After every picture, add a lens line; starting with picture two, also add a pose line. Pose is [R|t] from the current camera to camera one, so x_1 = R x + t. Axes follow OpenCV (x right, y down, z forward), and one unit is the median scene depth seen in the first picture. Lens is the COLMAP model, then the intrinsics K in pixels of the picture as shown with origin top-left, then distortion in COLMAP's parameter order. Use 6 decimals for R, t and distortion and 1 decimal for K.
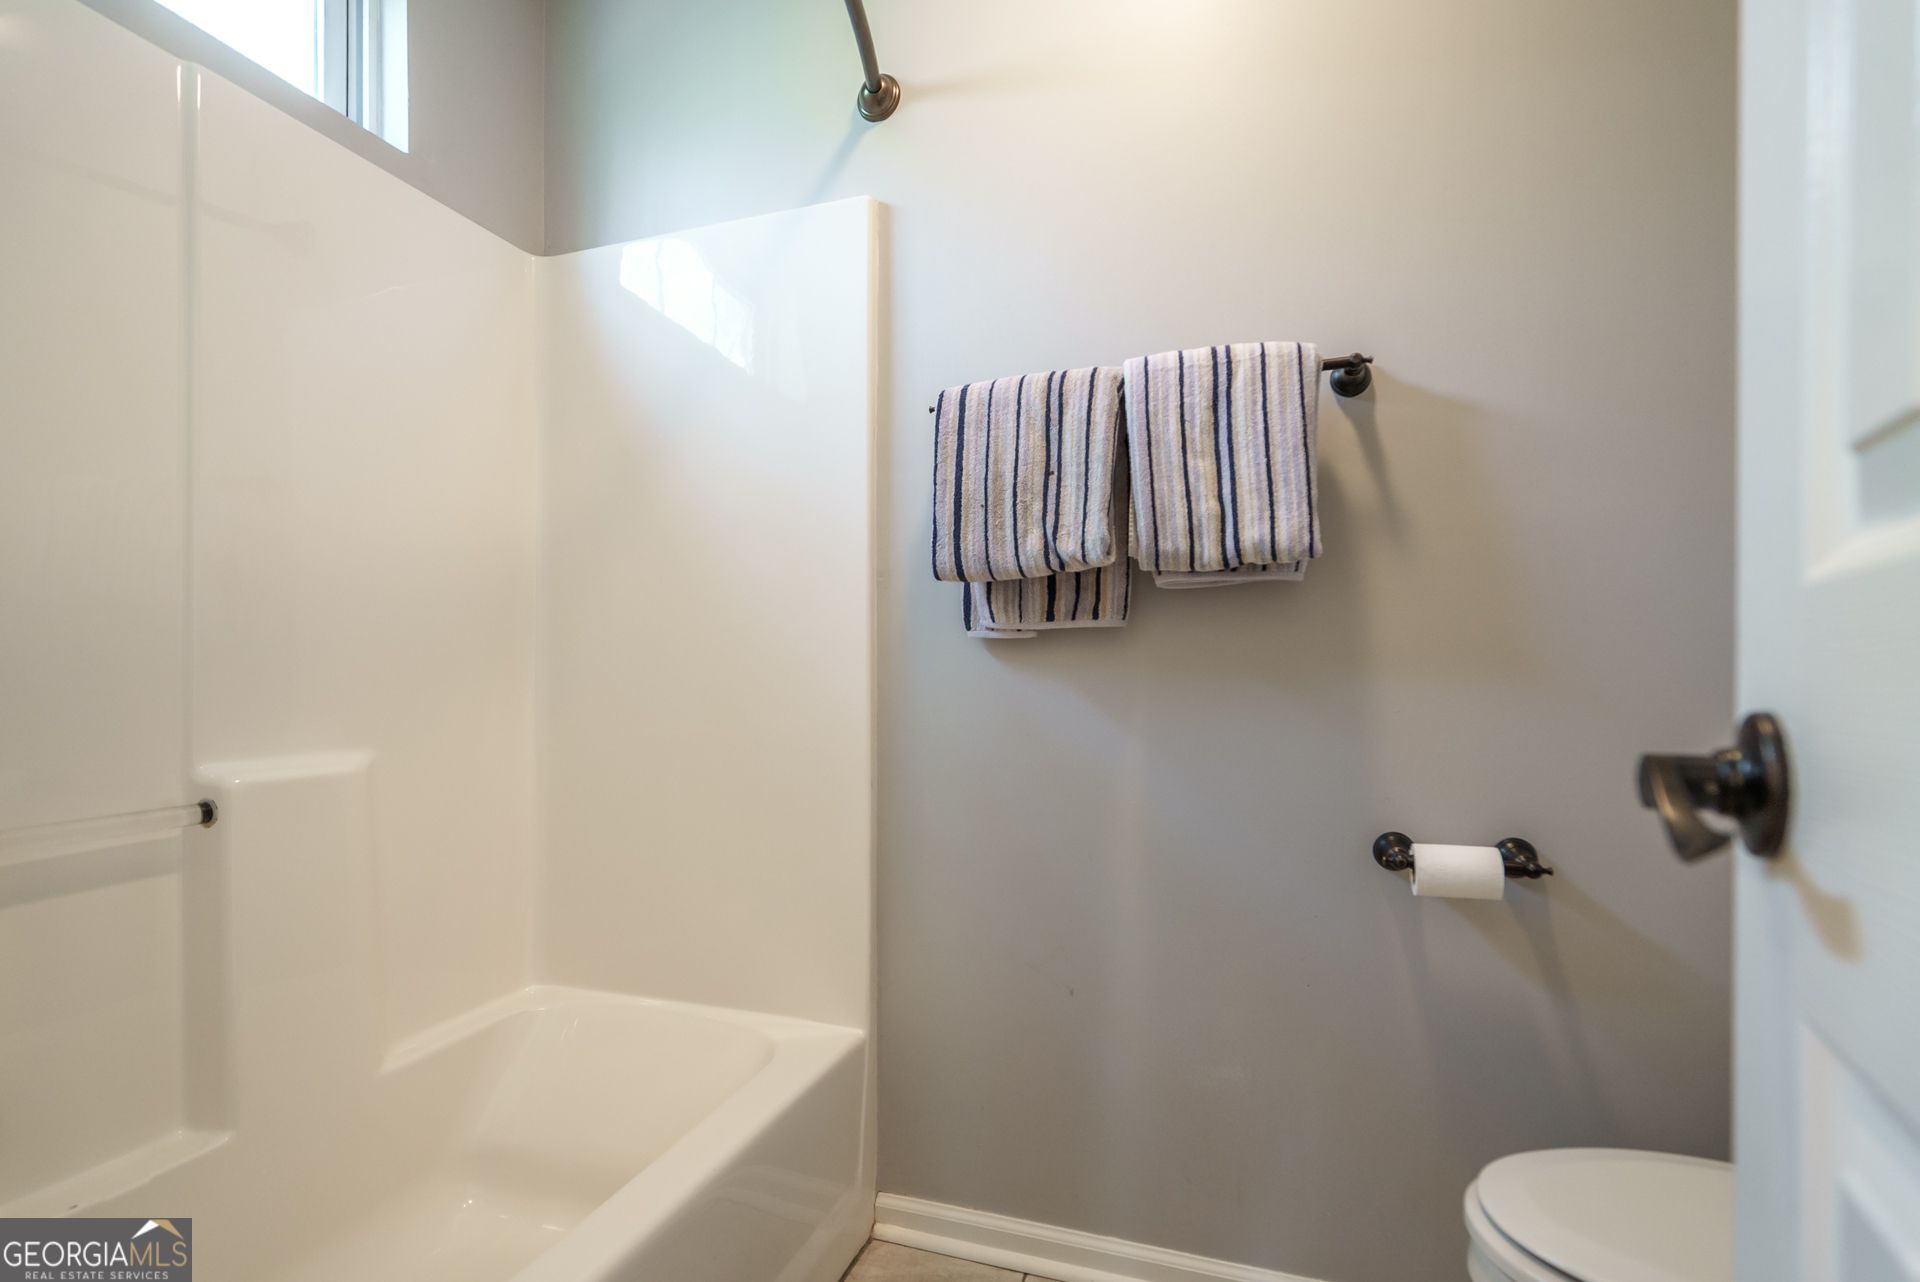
lens RADIAL K [[900.2, 0, 962.1], [0, 900.2, 655.5], [0, 0, 1]] dist [0.000833, 0.000251]
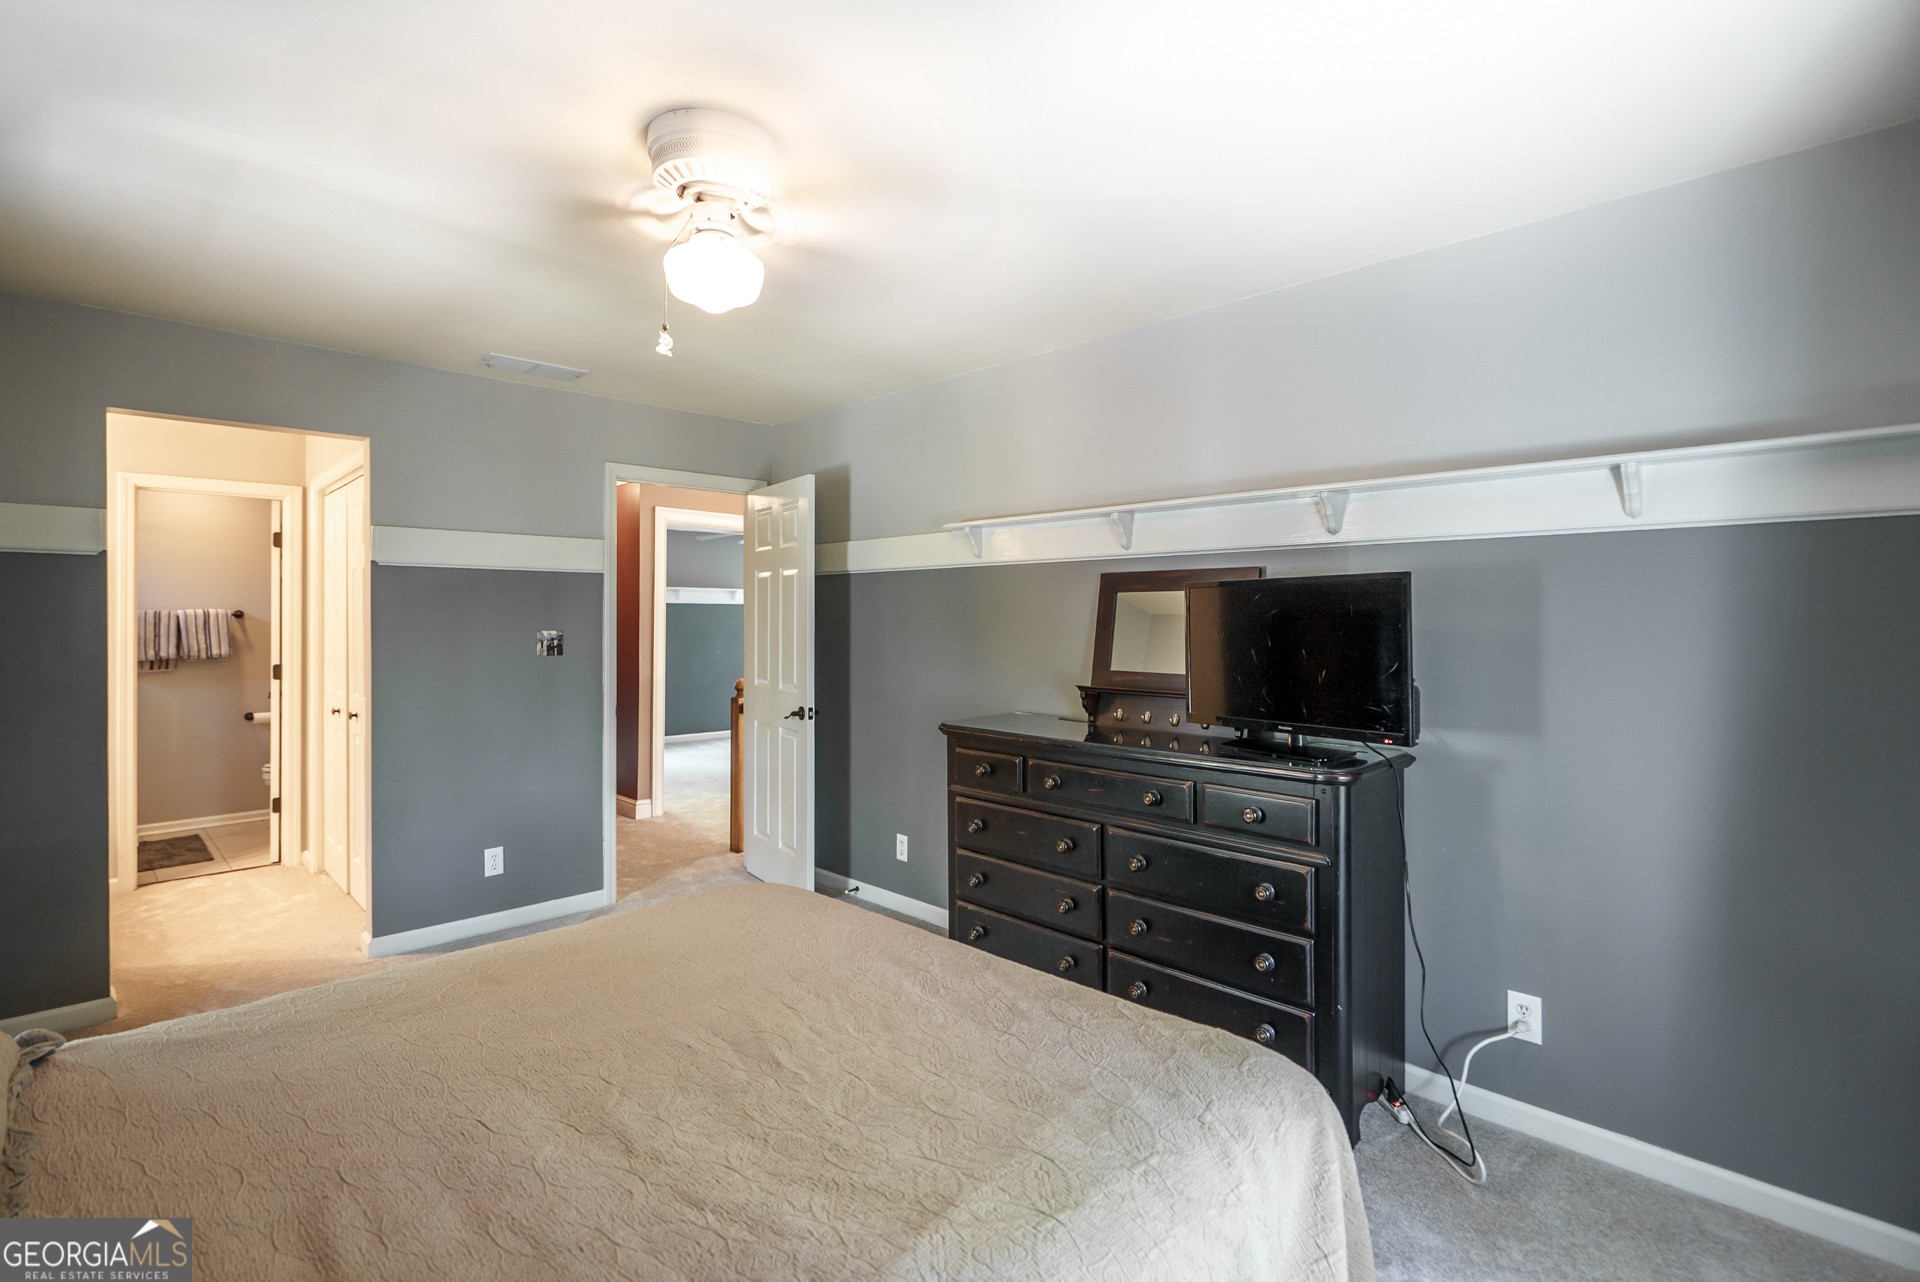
lens RADIAL K [[900.2, 0, 963.8], [0, 900.2, 623.3], [0, 0, 1]] dist [0.000833, 0.000251]
pose [[0.446397, -0.004809, 0.894822, -2.062239], [-0.009397, 0.999905, 0.010061, -0.351478], [-0.894786, -0.012900, 0.446310, -4.433215]]
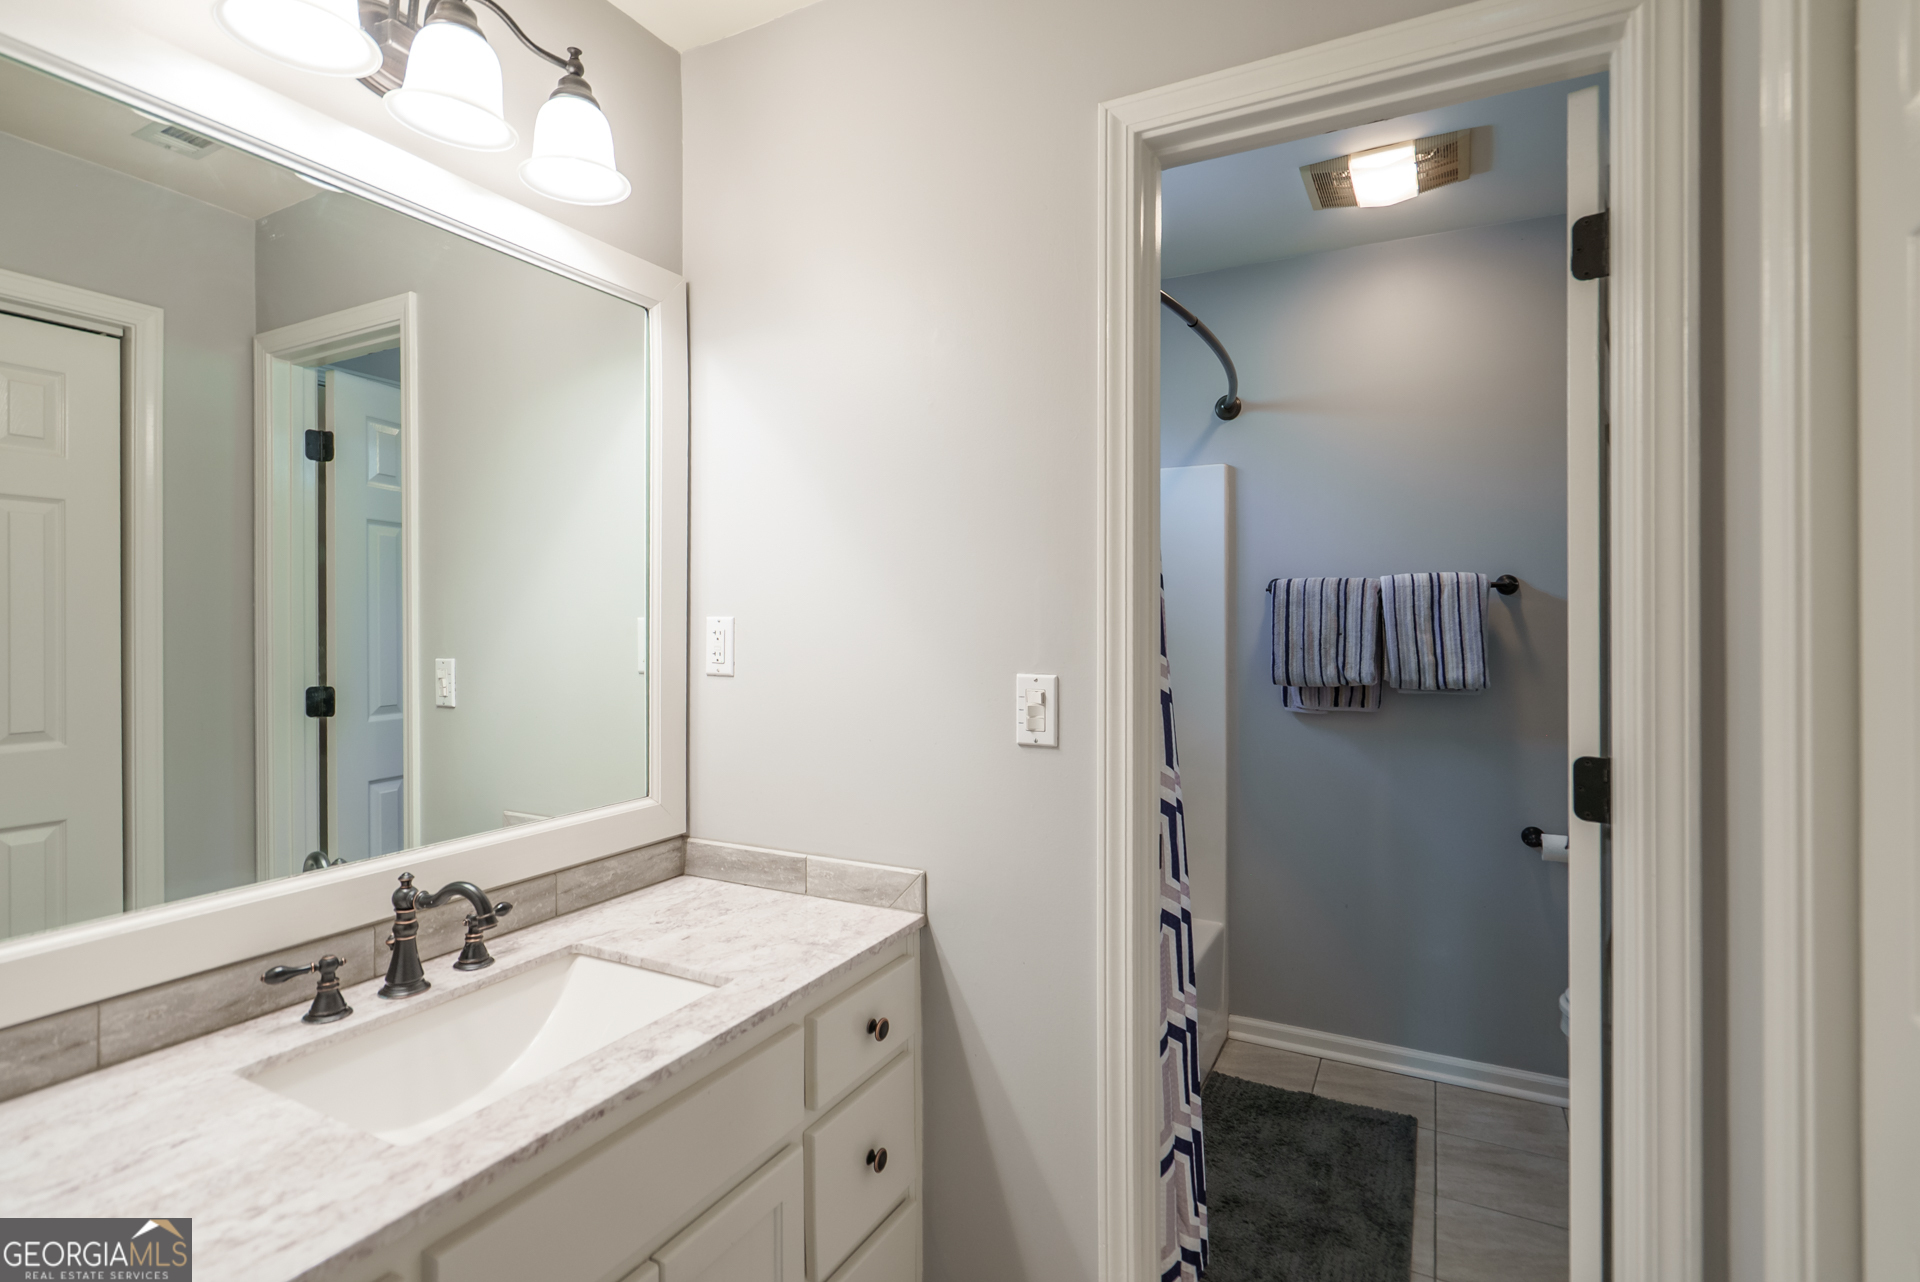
lens RADIAL K [[900.2, 0, 986.0], [0, 900.2, 605.8], [0, 0, 1]] dist [0.000833, 0.000251]
pose [[0.989599, -0.001404, -0.143846, -0.383936], [0.001221, 0.999998, -0.001359, -0.268137], [0.143847, 0.001170, 0.989599, -1.042044]]
